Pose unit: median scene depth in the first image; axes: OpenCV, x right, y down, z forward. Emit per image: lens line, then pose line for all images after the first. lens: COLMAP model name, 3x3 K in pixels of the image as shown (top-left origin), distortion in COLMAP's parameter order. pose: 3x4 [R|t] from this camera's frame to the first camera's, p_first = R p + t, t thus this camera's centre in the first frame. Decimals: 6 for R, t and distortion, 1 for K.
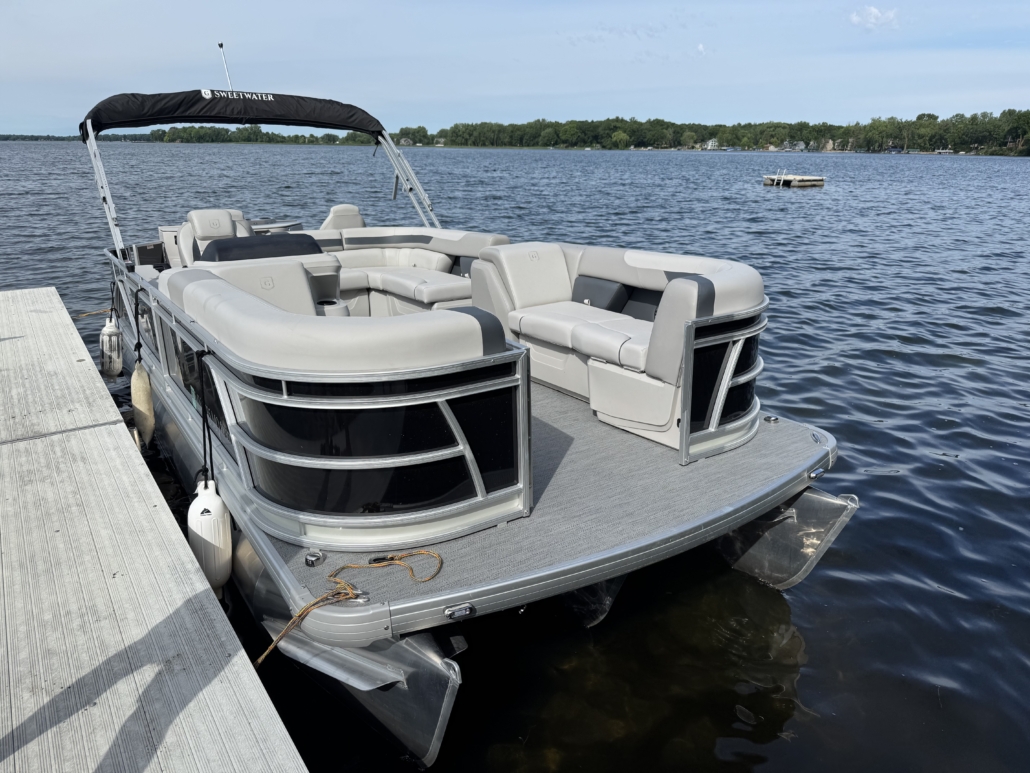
lens RADIAL K [[738.4, 0, 517.3], [0, 738.4, 387.3], [0, 0, 1]] dist [0.004445, -0.006574]
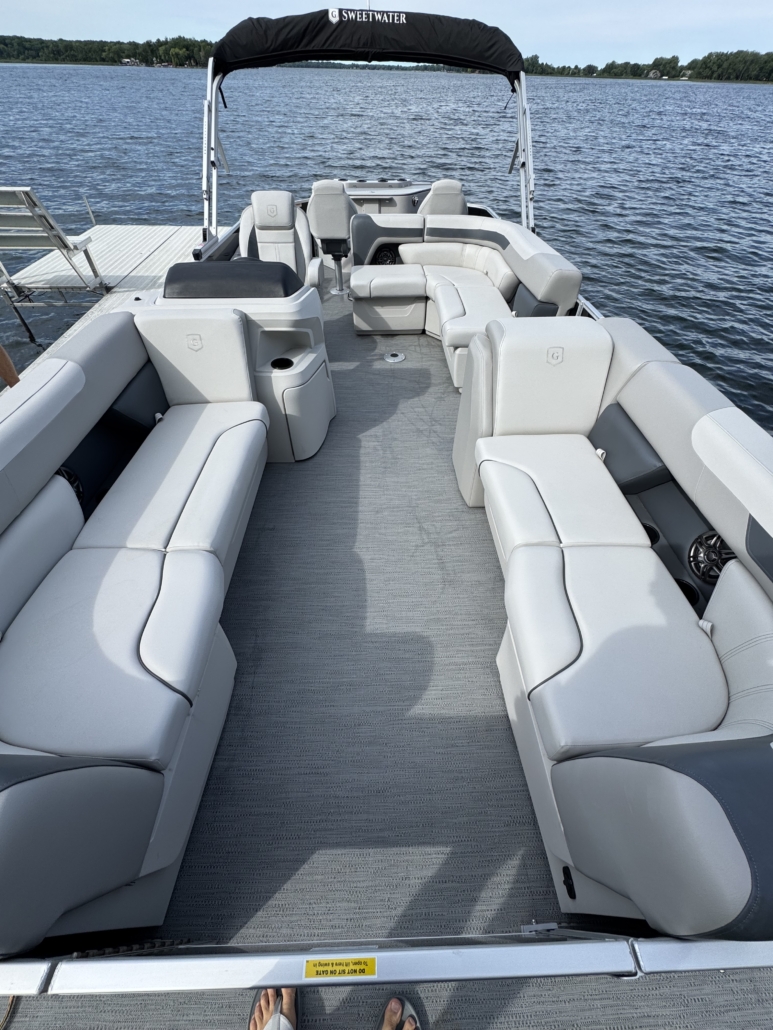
lens RADIAL K [[406.8, 0, 387.8], [0, 406.8, 511.6], [0, 0, 1]] dist [-0.007683, 0.000914]
pose [[0.843807, 0.396801, -0.361303, 0.055620], [-0.171716, 0.837502, 0.518752, -0.148105], [0.508433, -0.375685, 0.774827, 0.402928]]
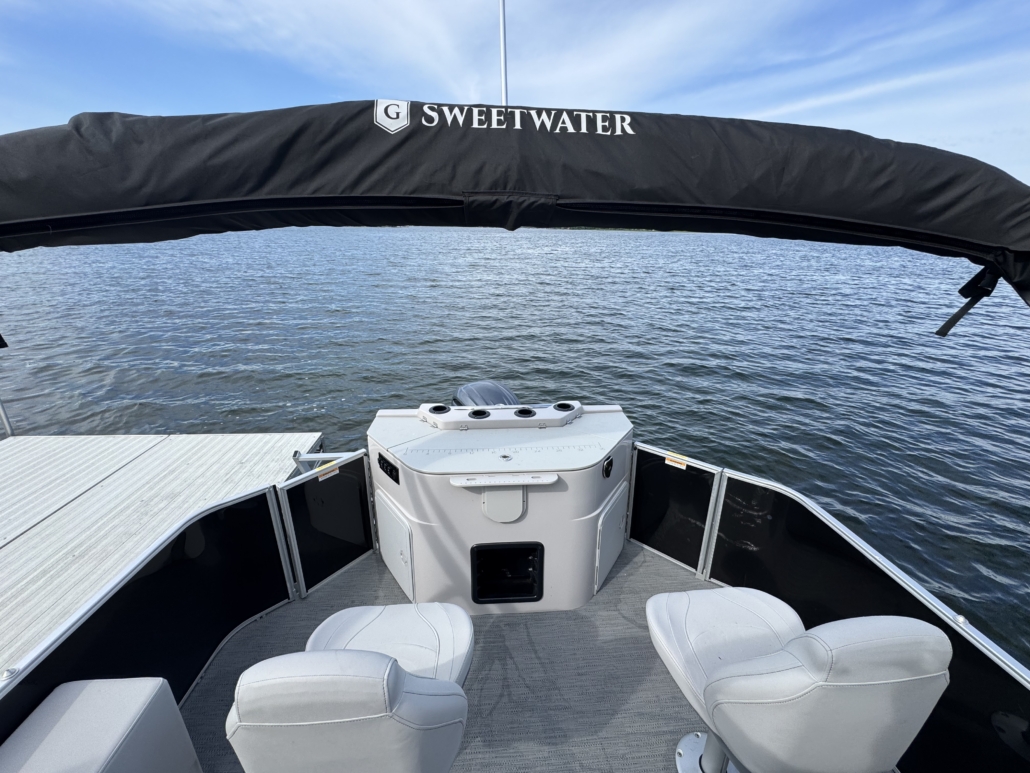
lens RADIAL K [[406.8, 0, 516.4], [0, 406.8, 385.3], [0, 0, 1]] dist [-0.007683, 0.000914]
pose [[0.866985, 0.167285, -0.469417, -0.284569], [-0.157660, 0.985665, 0.060070, -0.304123], [0.472737, 0.021928, 0.880931, 0.859267]]
